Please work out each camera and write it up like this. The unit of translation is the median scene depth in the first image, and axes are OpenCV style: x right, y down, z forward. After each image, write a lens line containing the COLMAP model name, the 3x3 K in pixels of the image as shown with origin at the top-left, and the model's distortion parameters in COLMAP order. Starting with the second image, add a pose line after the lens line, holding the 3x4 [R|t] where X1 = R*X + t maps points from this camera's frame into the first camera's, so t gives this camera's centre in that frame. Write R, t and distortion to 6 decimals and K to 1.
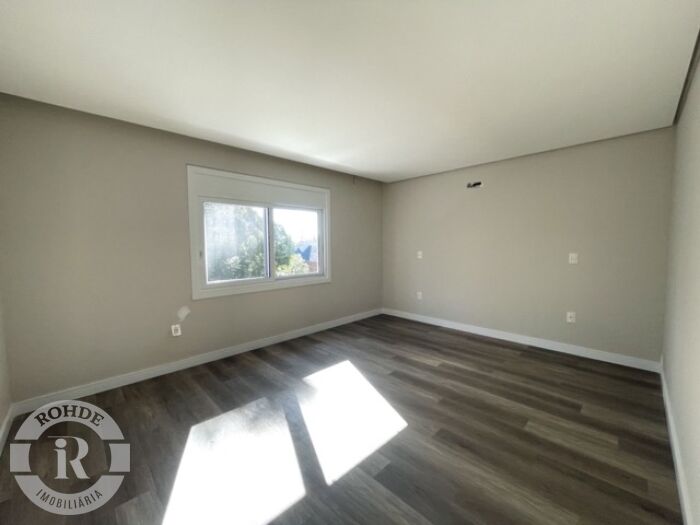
lens RADIAL K [[282.0, 0, 350.7], [0, 282.0, 261.9], [0, 0, 1]] dist [-0.002742, -0.001324]
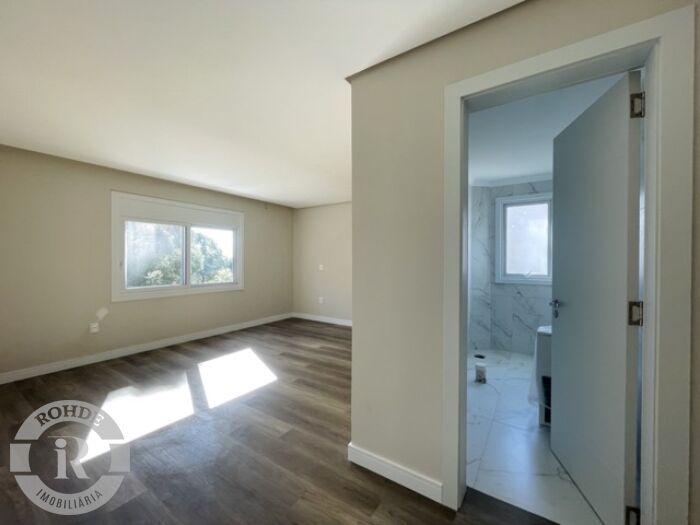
lens RADIAL K [[282.0, 0, 351.8], [0, 282.0, 260.7], [0, 0, 1]] dist [-0.002742, -0.001324]
pose [[0.977939, 0.009674, 0.208668, 0.164495], [0.002736, 0.998248, -0.059104, 0.028590], [-0.208875, 0.058371, 0.976199, -0.345903]]
